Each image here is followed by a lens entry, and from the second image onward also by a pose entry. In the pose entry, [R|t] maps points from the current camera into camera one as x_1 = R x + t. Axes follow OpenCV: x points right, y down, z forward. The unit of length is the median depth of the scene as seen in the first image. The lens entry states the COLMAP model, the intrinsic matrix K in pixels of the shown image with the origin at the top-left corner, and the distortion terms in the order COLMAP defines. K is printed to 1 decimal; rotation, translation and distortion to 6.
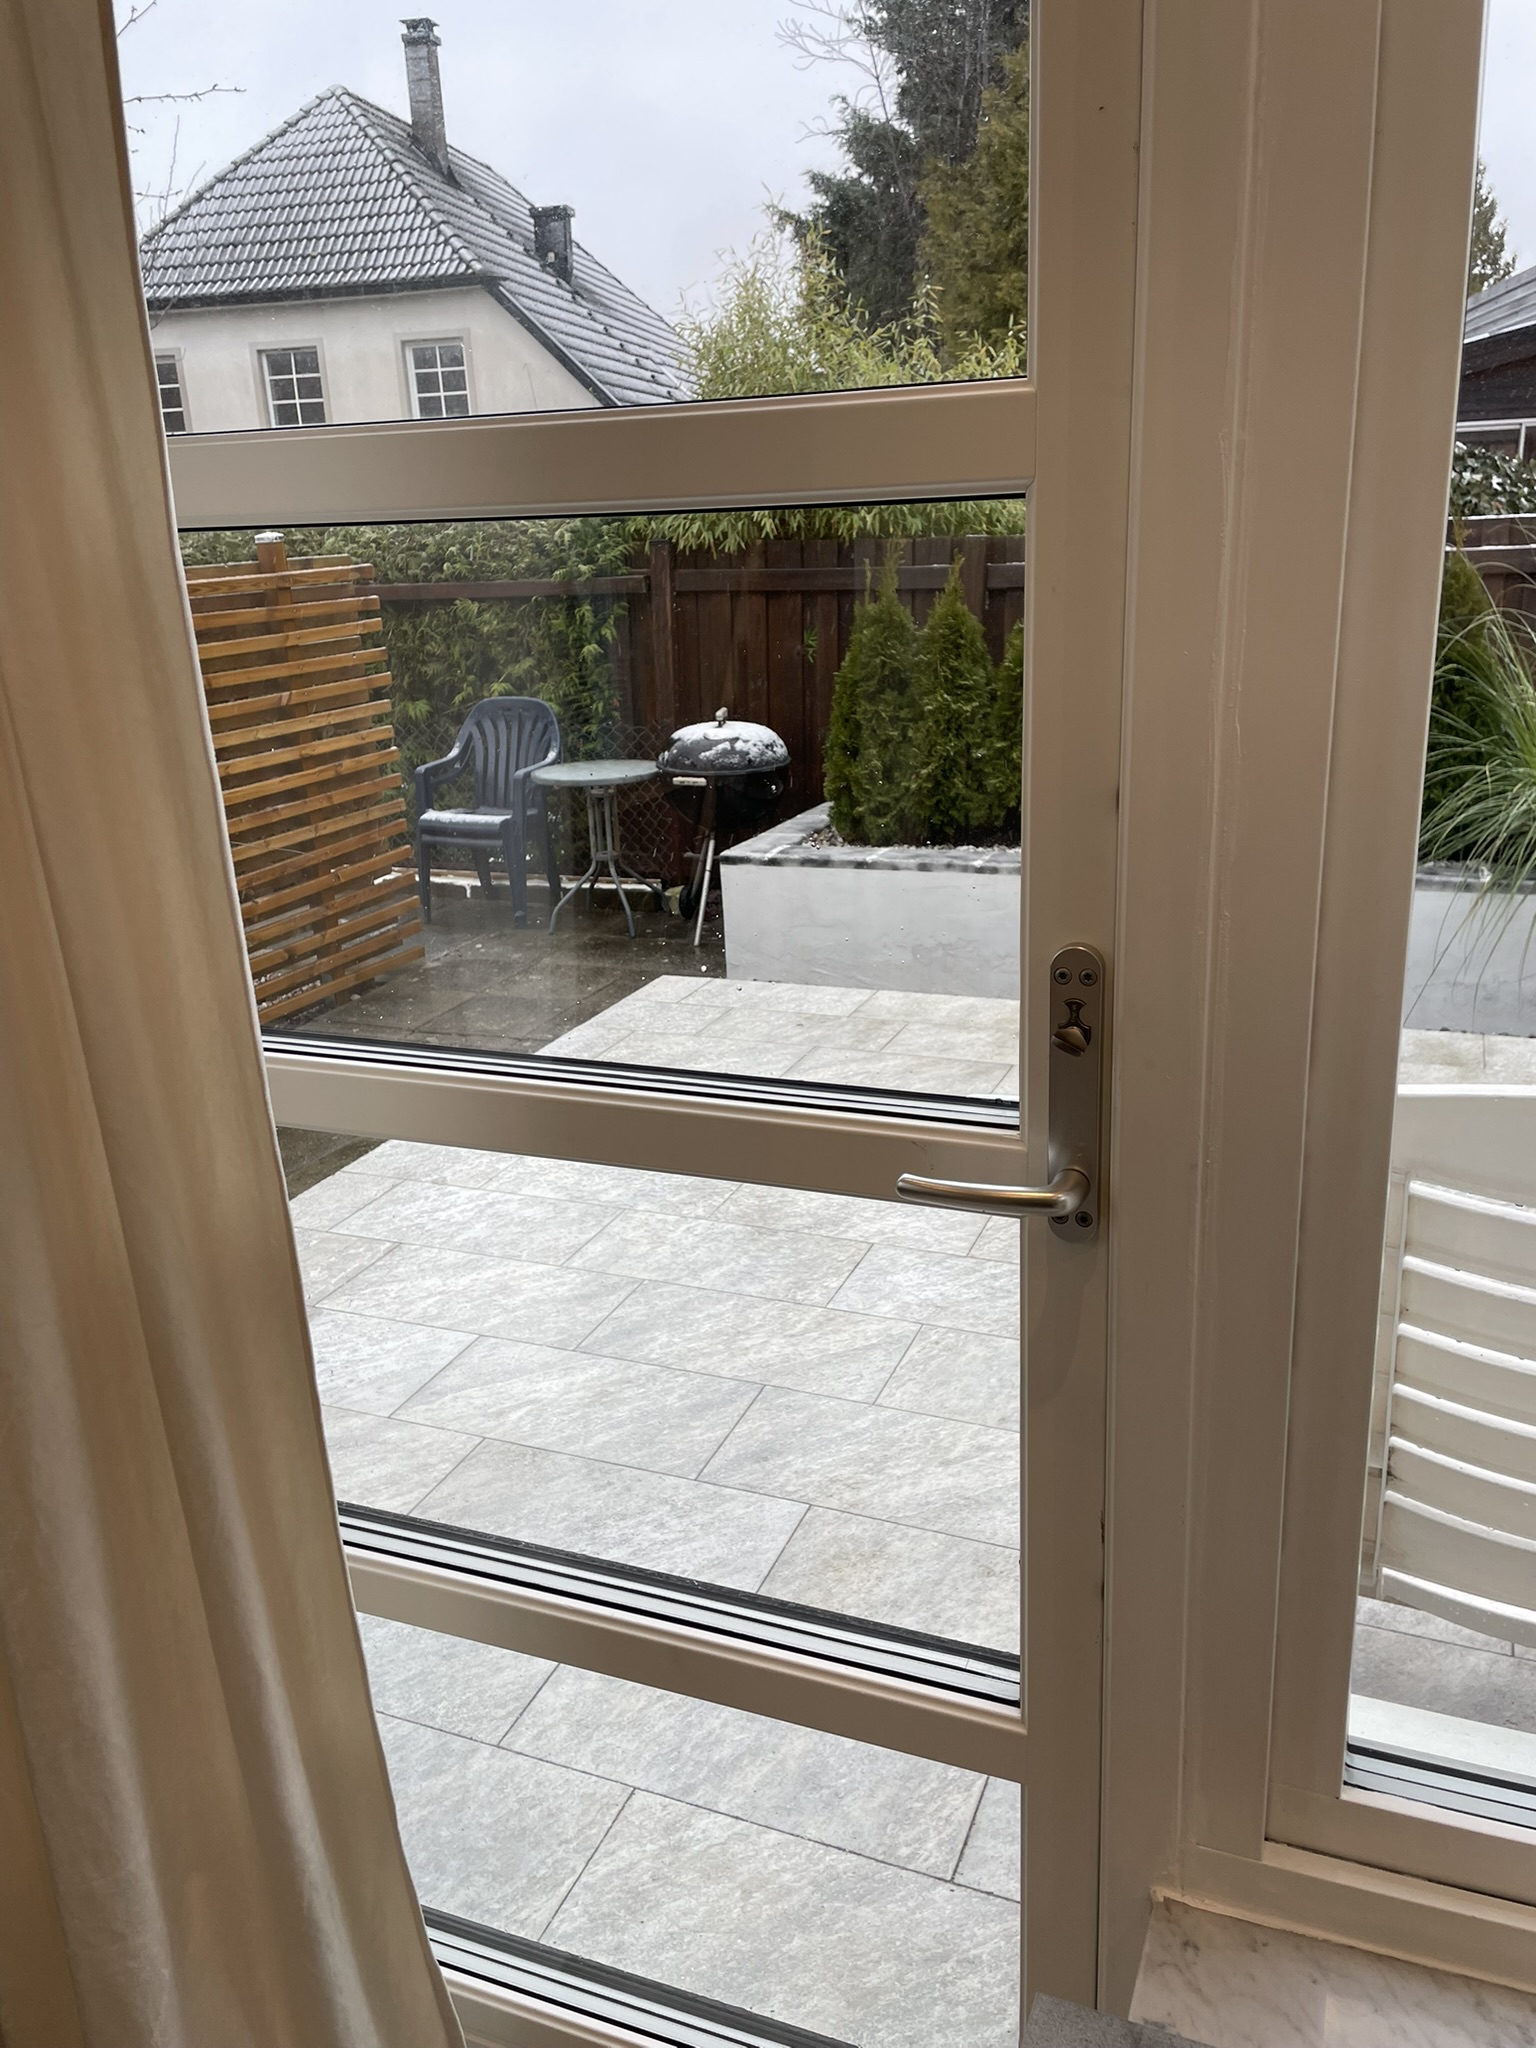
lens RADIAL K [[1541.0, 0, 769.8], [0, 1541.0, 1024.6], [0, 0, 1]] dist [0.083616, -0.117476]
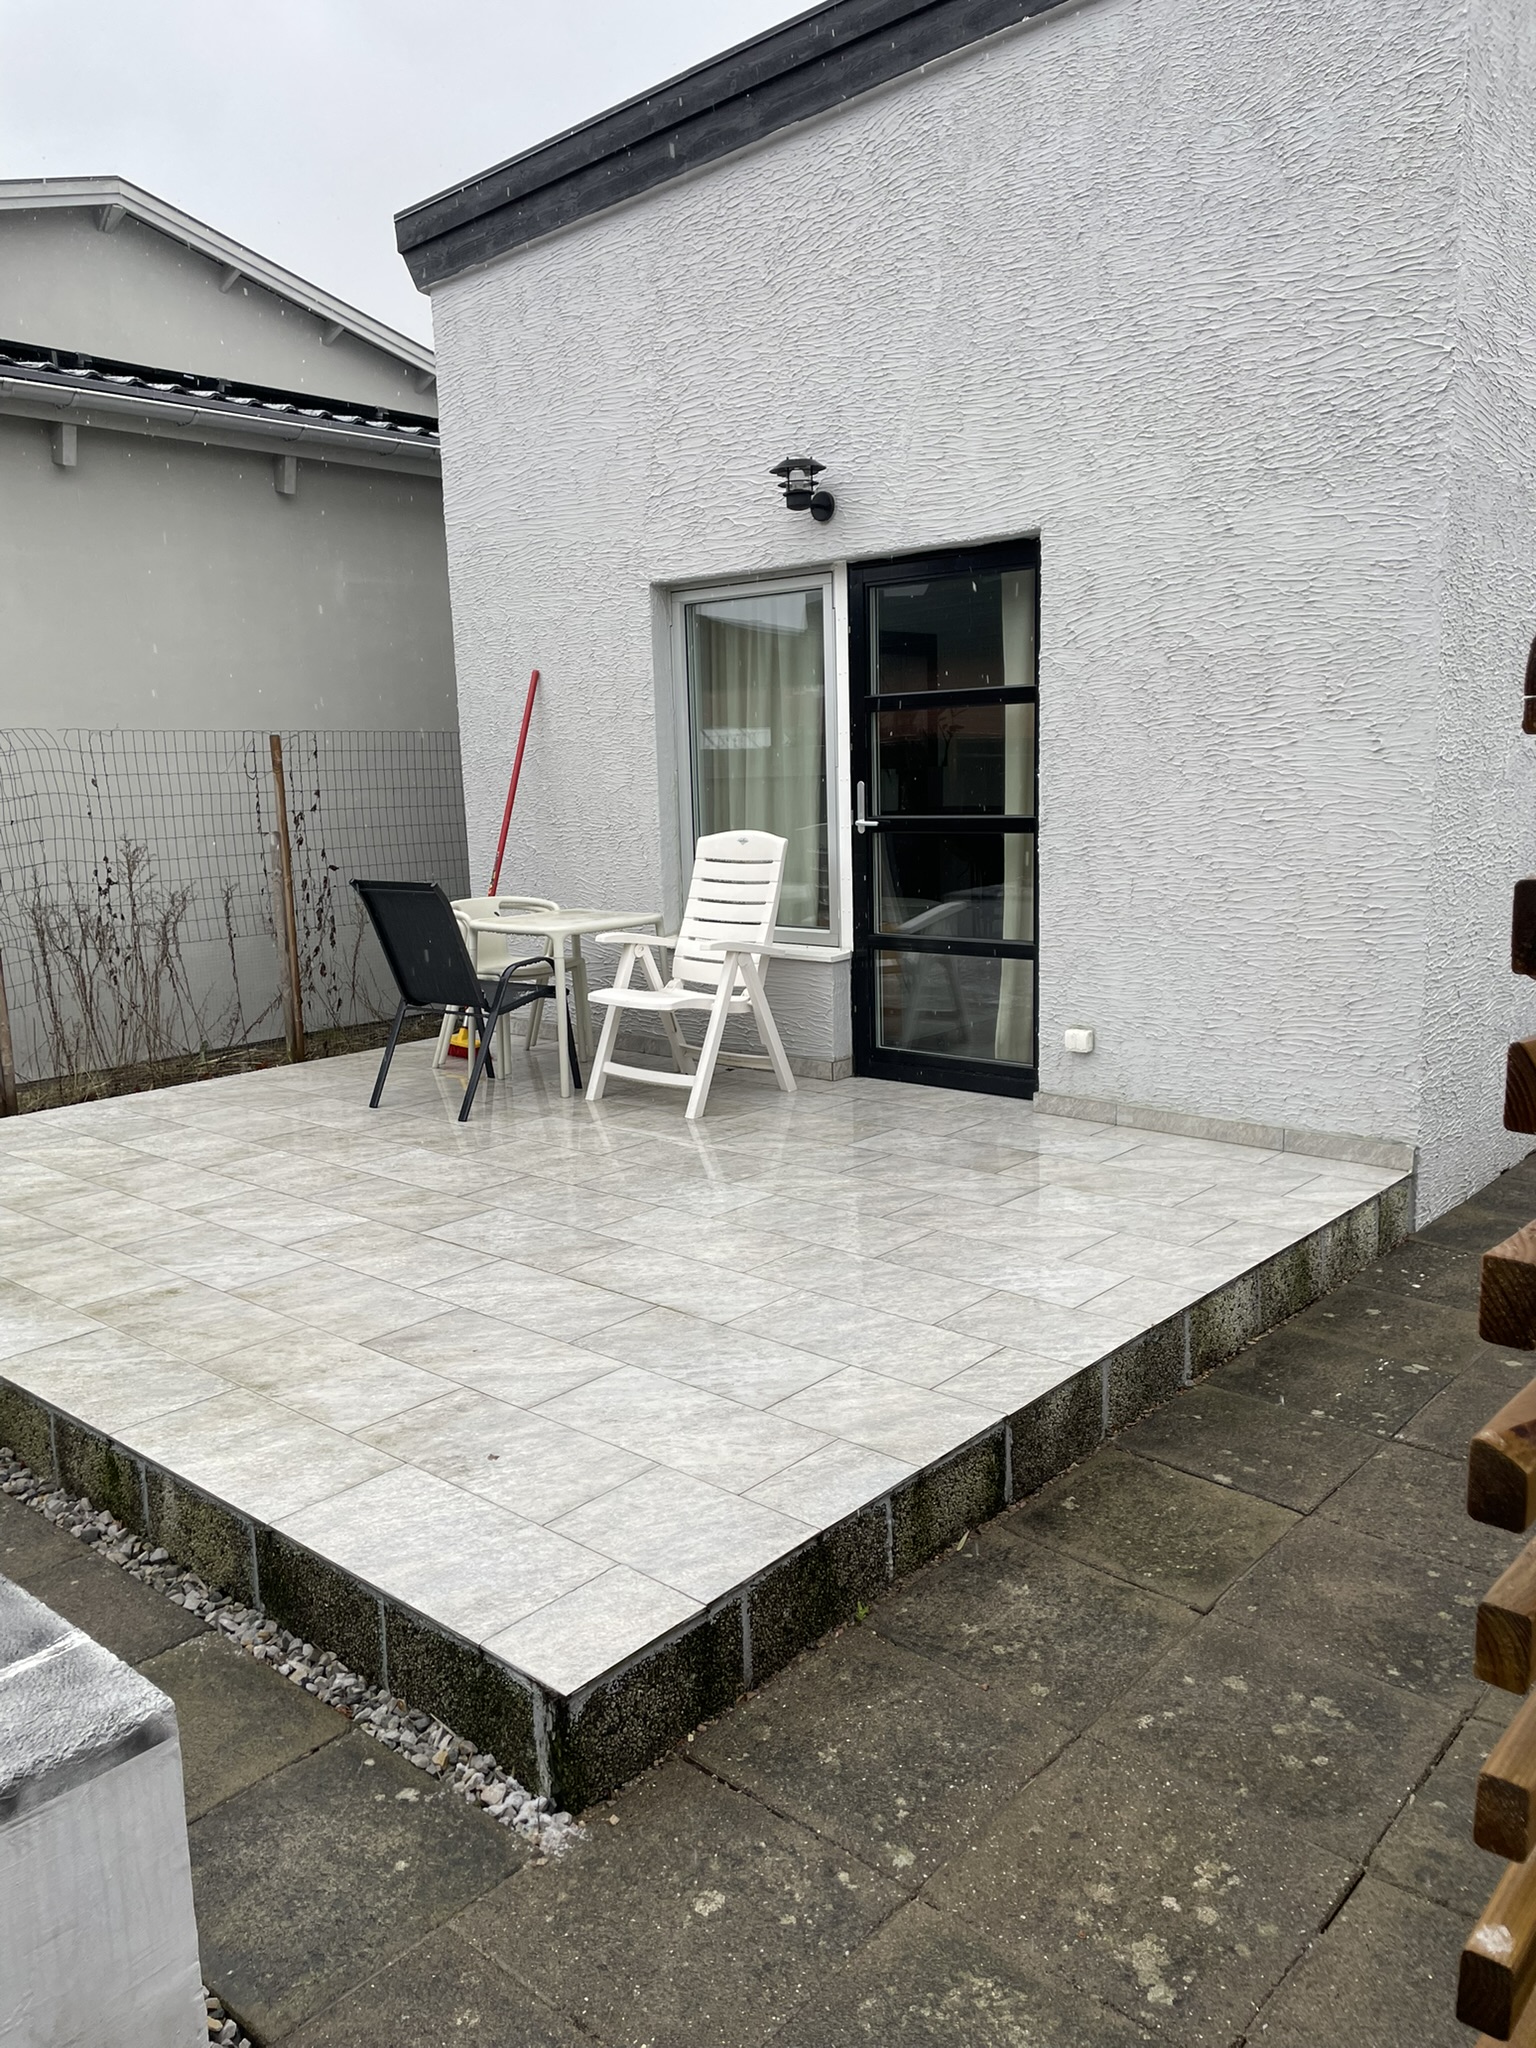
lens RADIAL K [[1541.0, 0, 768.0], [0, 1541.0, 1025.9], [0, 0, 1]] dist [0.083616, -0.117476]
pose [[-0.947031, 0.015232, 0.320782, -0.309762], [0.161632, 0.885746, 0.435119, -0.437479], [-0.277503, 0.463920, -0.841291, 1.508651]]
